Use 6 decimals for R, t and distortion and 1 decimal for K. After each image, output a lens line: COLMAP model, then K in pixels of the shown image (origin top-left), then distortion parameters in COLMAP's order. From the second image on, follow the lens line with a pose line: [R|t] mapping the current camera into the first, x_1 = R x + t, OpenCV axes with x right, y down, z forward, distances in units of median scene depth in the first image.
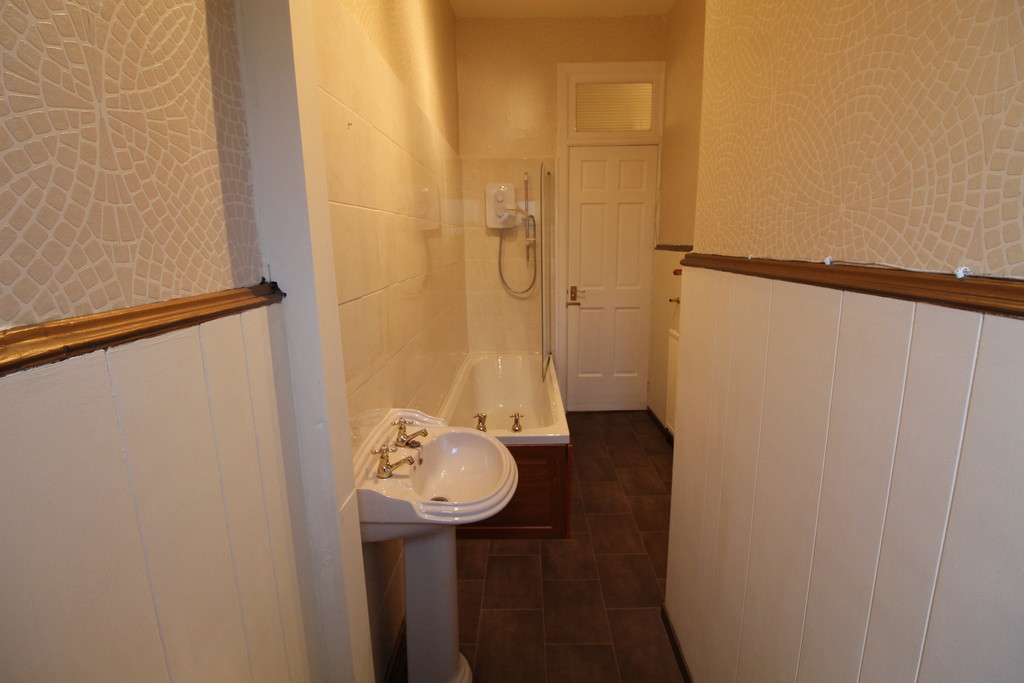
lens RADIAL K [[471.7, 0, 514.4], [0, 471.7, 336.2], [0, 0, 1]] dist [-0.008267, -0.006064]
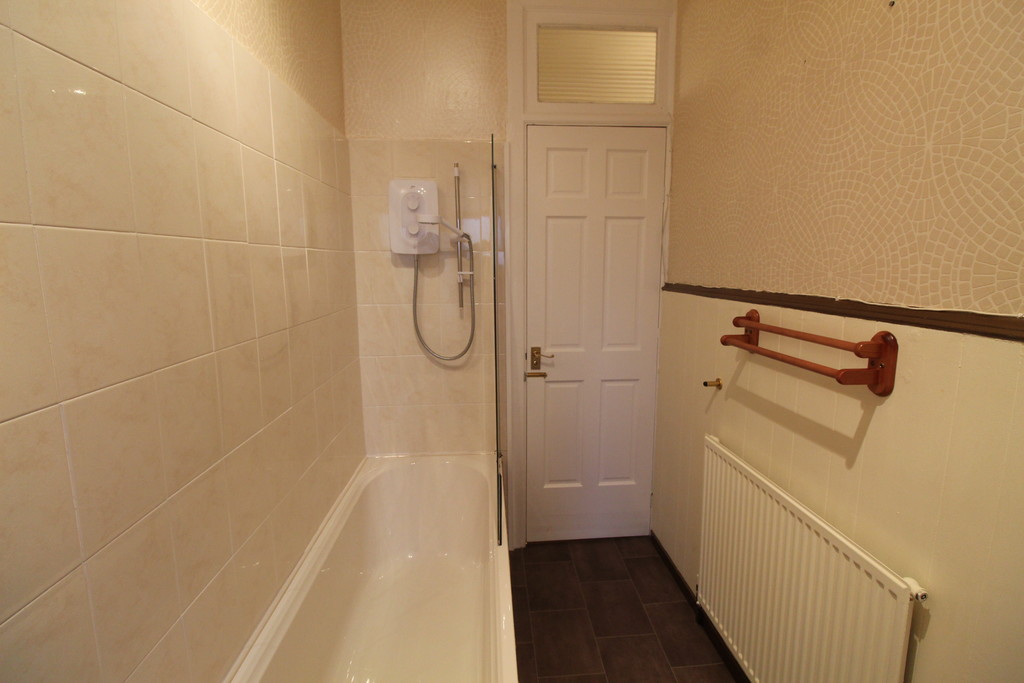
lens RADIAL K [[471.7, 0, 512.0], [0, 471.7, 338.4], [0, 0, 1]] dist [-0.008267, -0.006064]
pose [[0.997088, -0.001342, 0.076242, 0.047704], [0.004931, 0.998887, -0.046902, -0.091388], [-0.076094, 0.047141, 0.995986, 0.389178]]
